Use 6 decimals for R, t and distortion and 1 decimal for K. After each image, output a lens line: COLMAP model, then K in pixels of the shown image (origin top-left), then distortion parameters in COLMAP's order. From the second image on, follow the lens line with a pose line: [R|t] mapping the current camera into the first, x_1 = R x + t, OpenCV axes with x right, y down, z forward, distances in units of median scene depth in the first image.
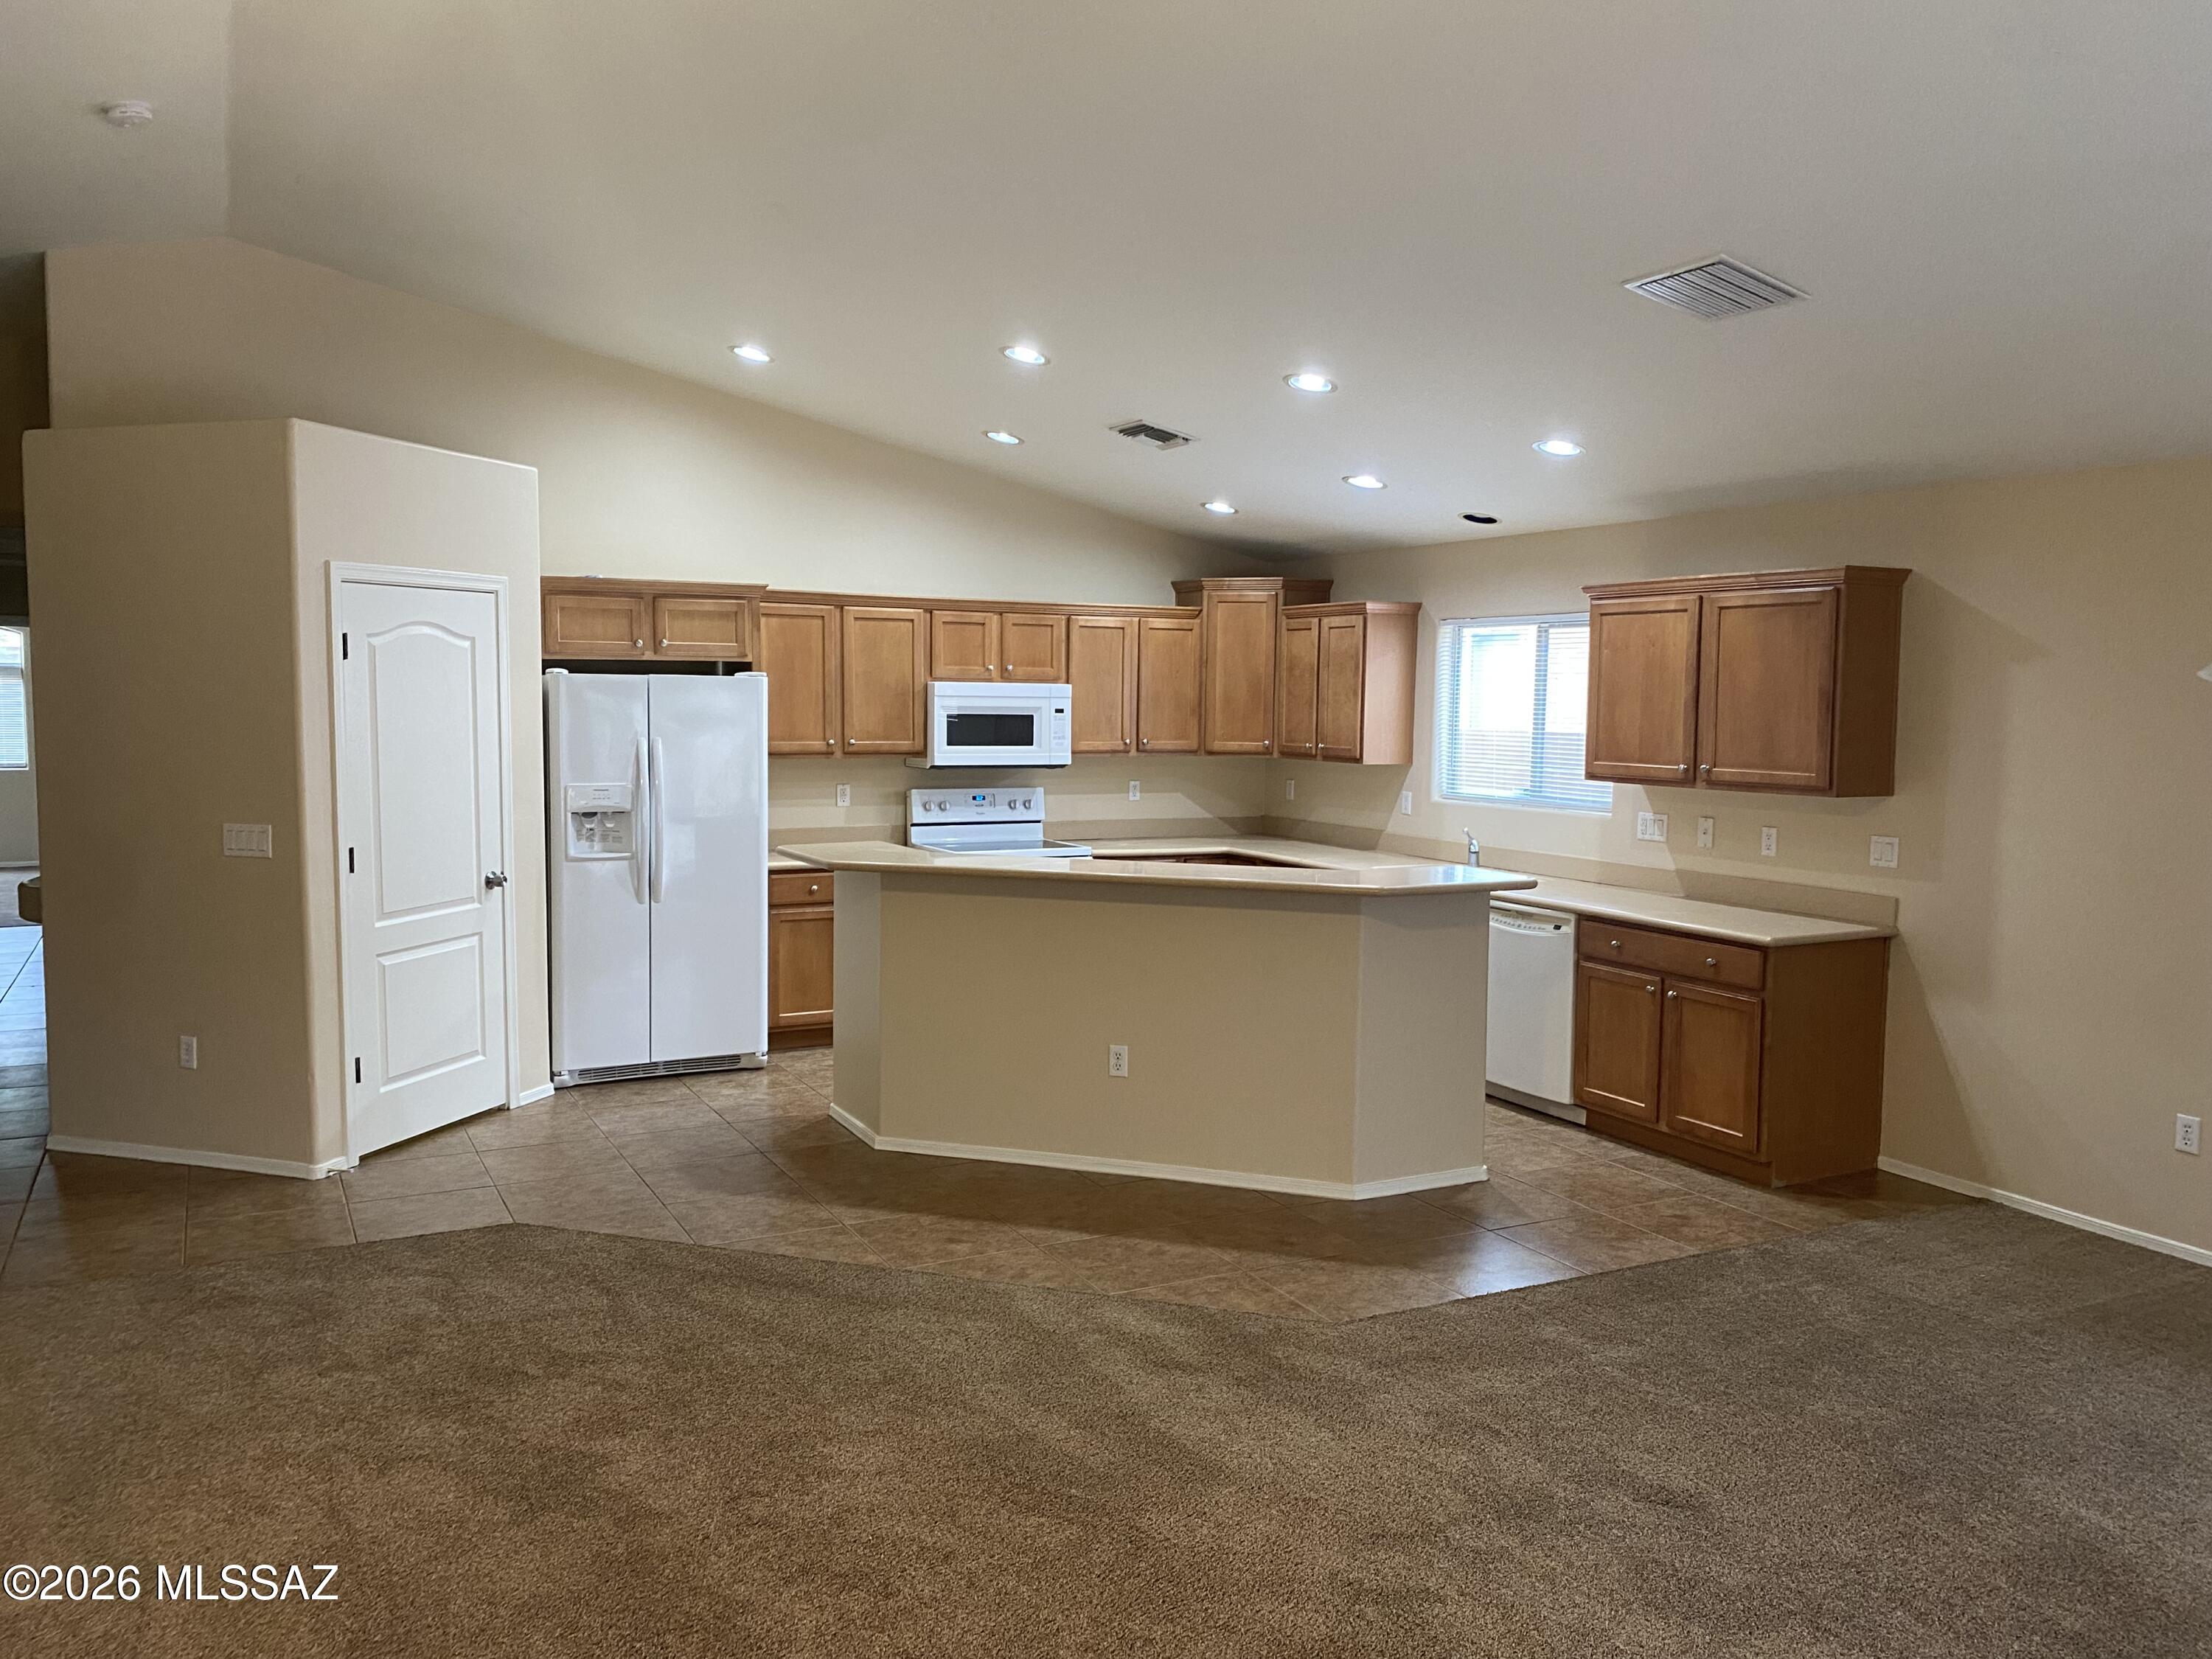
lens RADIAL K [[1655.3, 0, 1106.0], [0, 1655.3, 829.5], [0, 0, 1]] dist [0.149612, -0.341831]
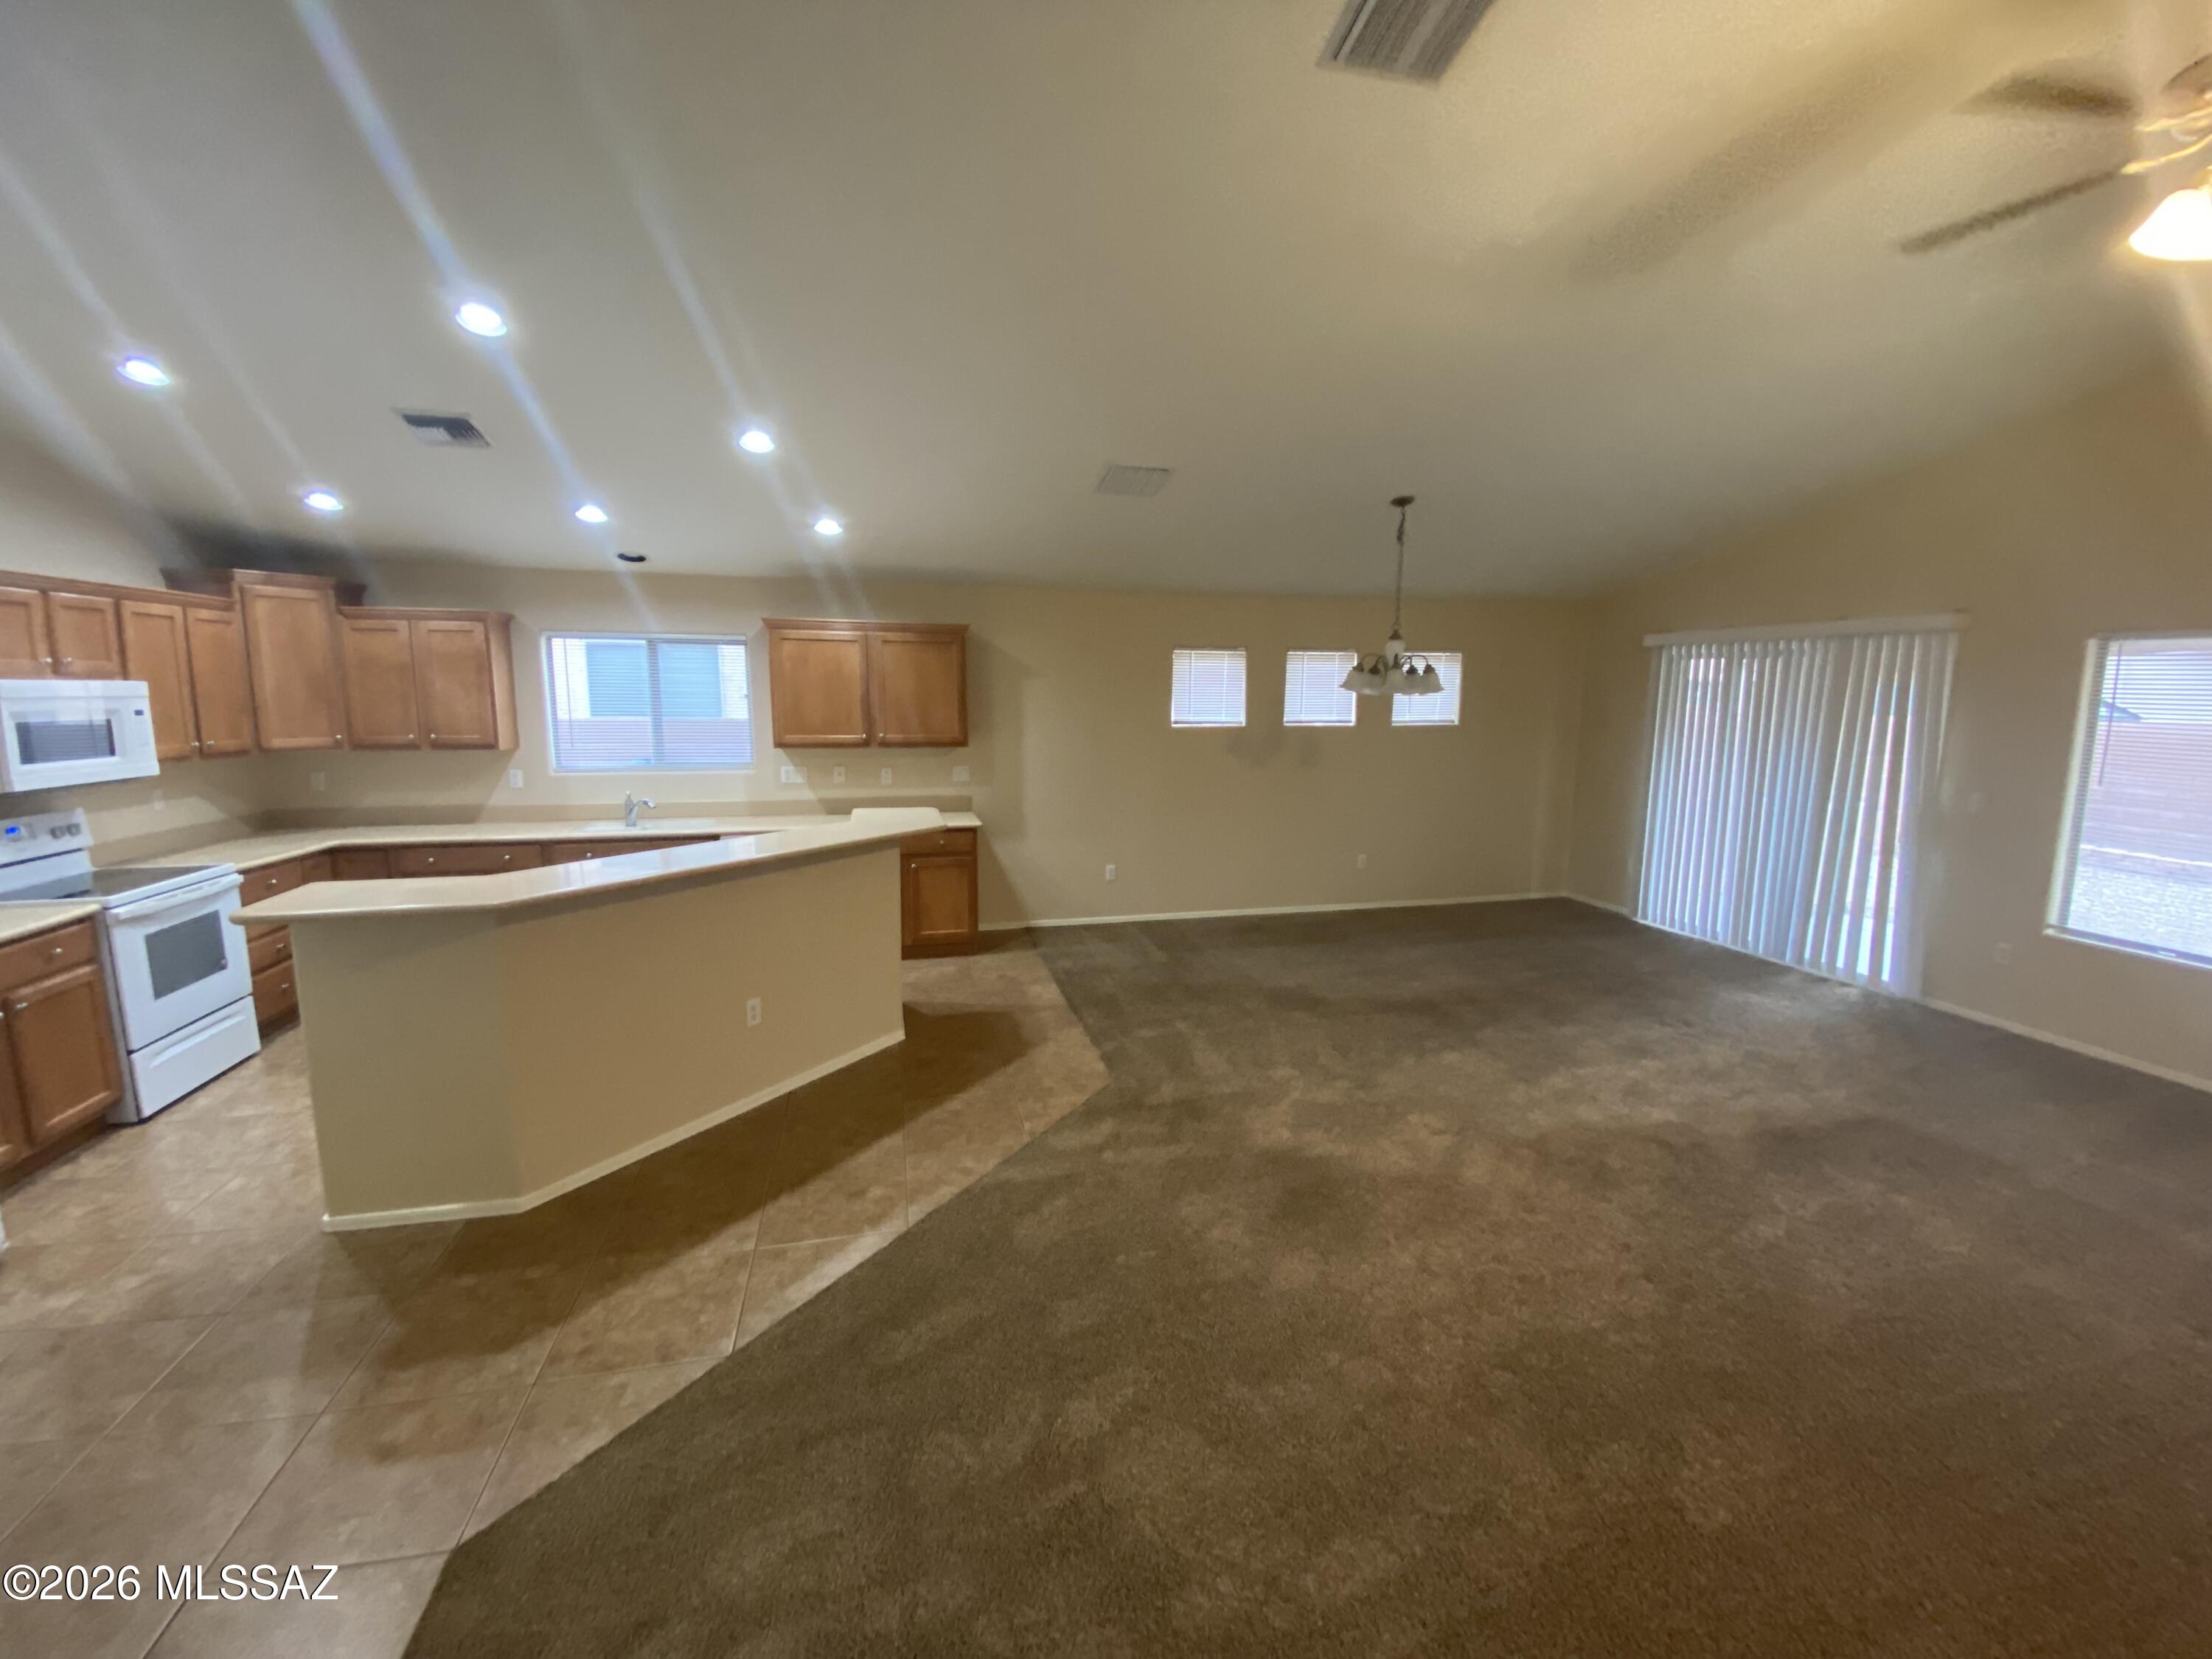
lens RADIAL K [[880.0, 0, 1106.0], [0, 880.0, 829.5], [0, 0, 1]] dist [0.027194, -0.024354]
pose [[0.234379, -0.153592, 0.959935, -0.374137], [0.076484, 0.987293, 0.139294, -0.039720], [-0.969132, 0.040772, 0.243148, 0.443629]]
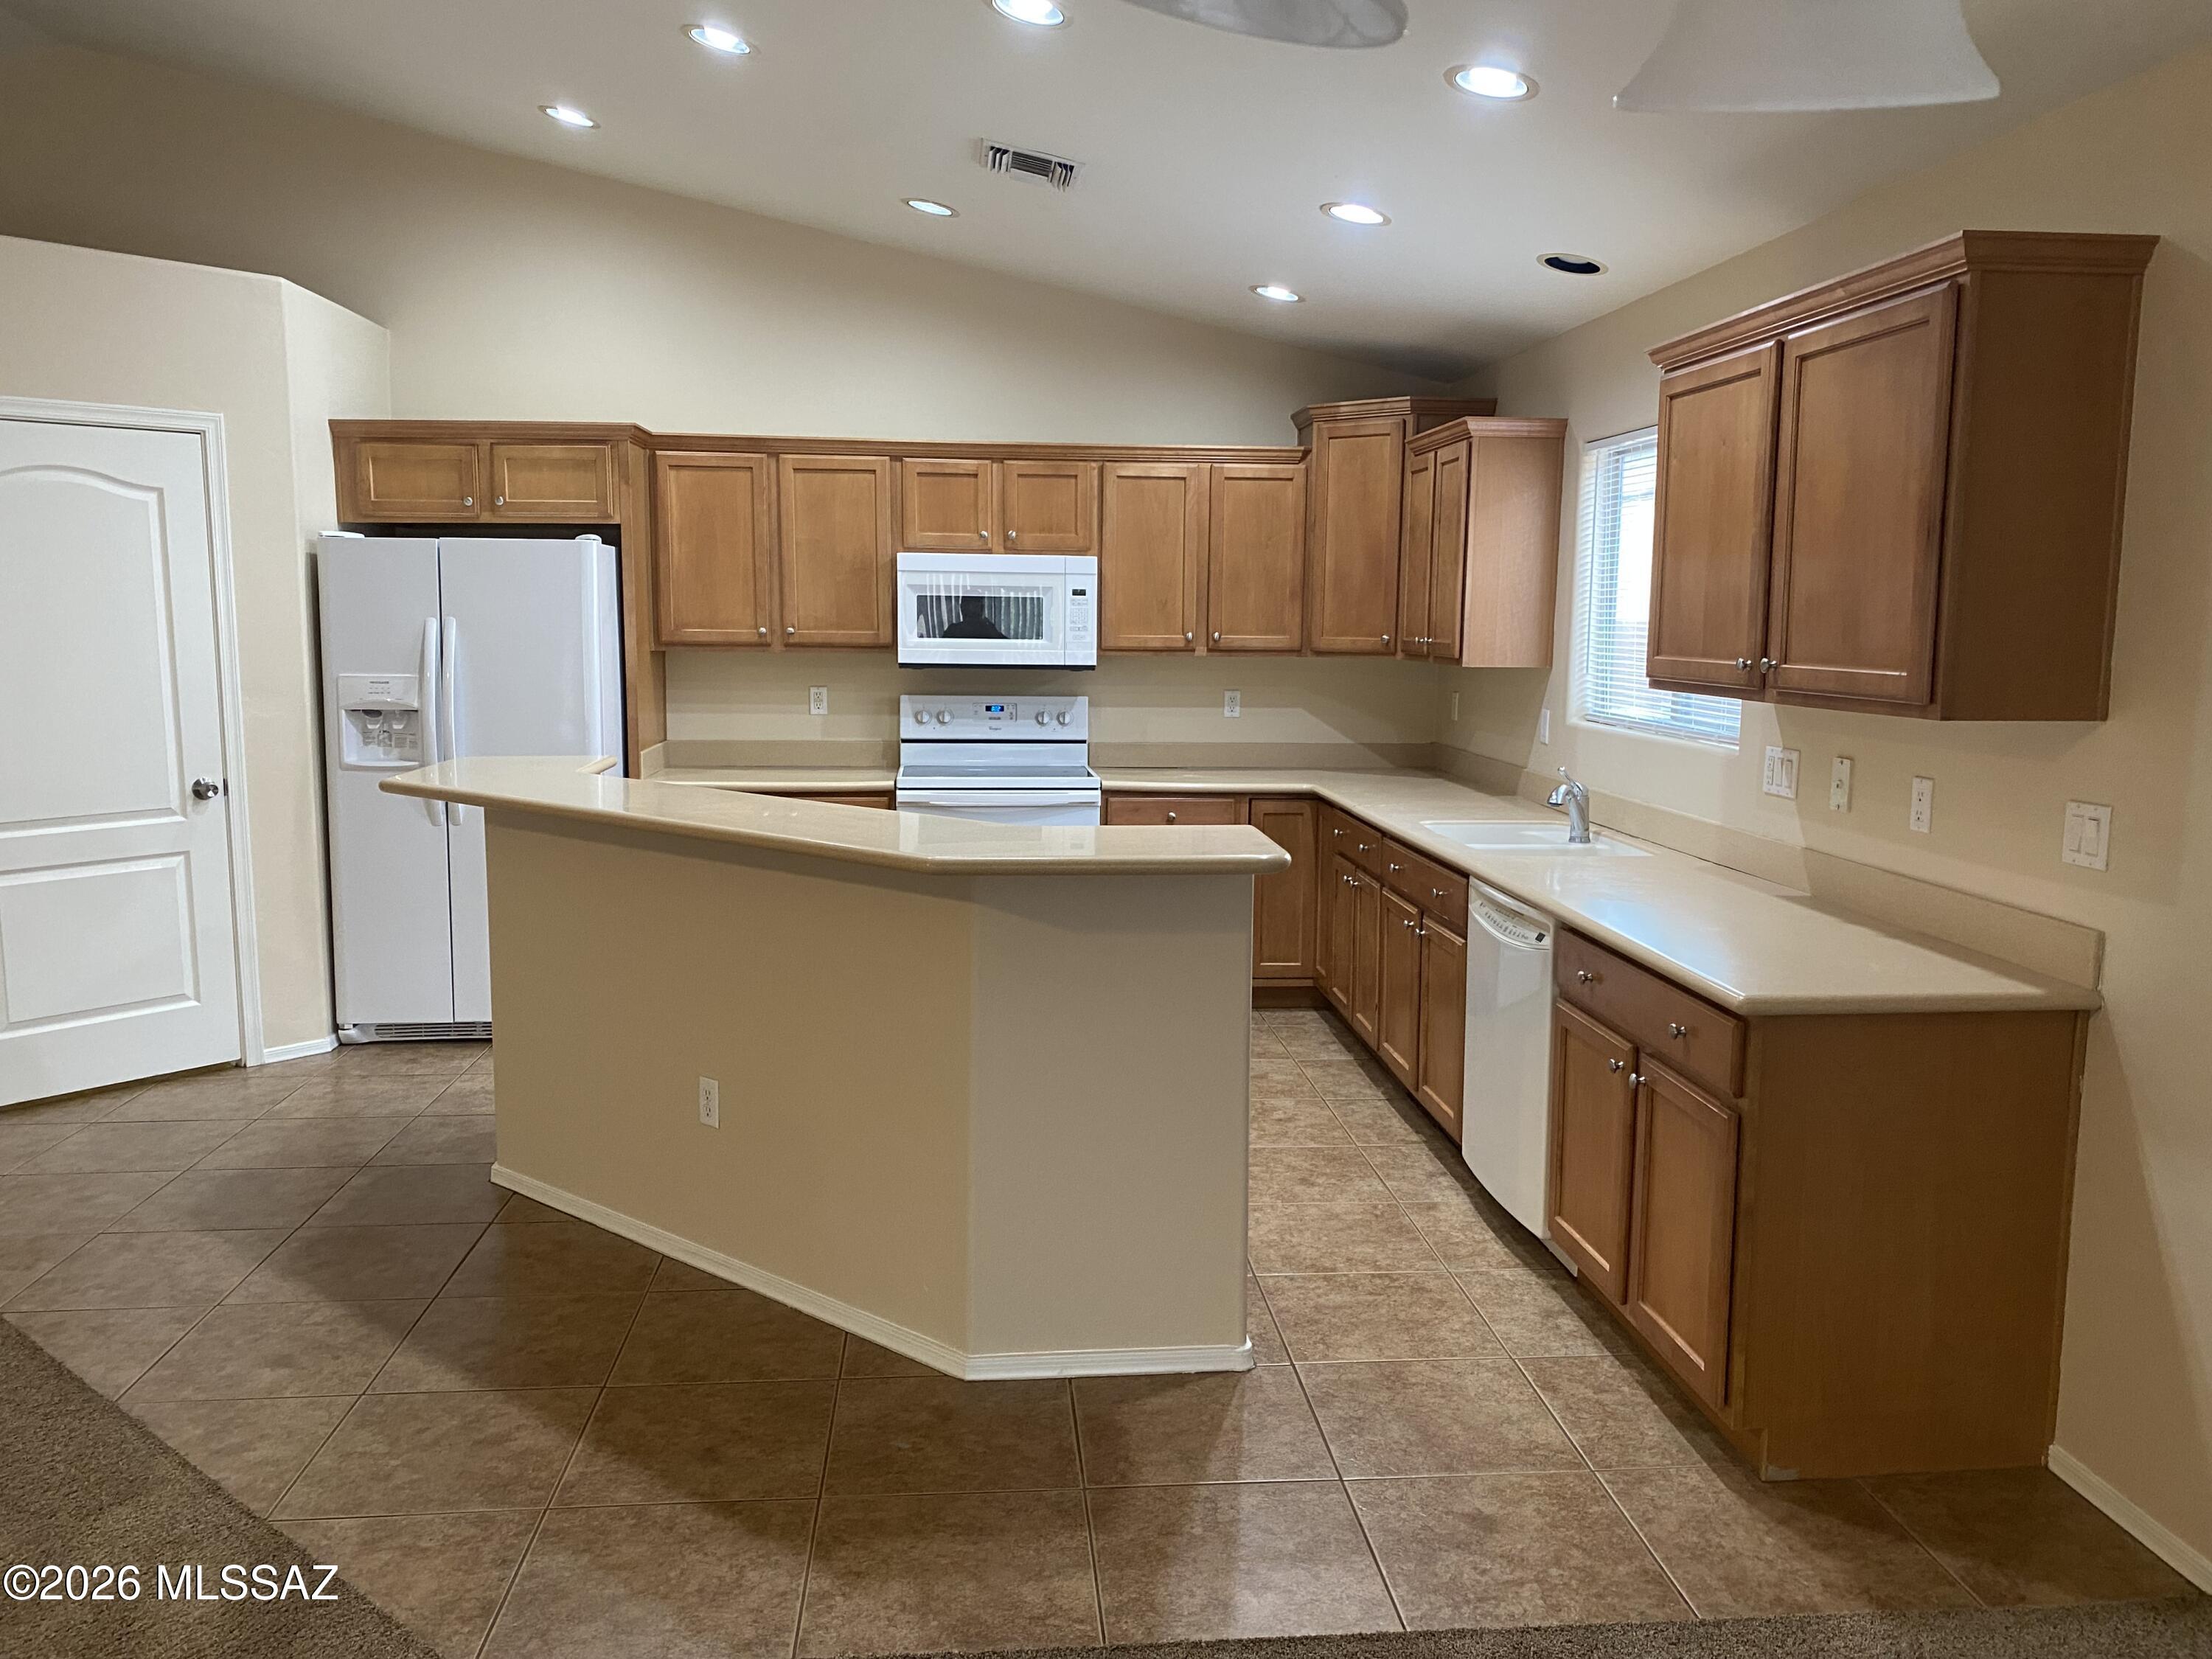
lens RADIAL K [[1676.2, 0, 1120.6], [0, 1676.2, 823.9], [0, 0, 1]] dist [0.020817, -0.005553]
pose [[0.925928, 0.045314, -0.374973, 0.292082], [-0.030435, 0.998500, 0.045511, -0.003017], [0.376473, -0.030728, 0.925918, 0.333461]]
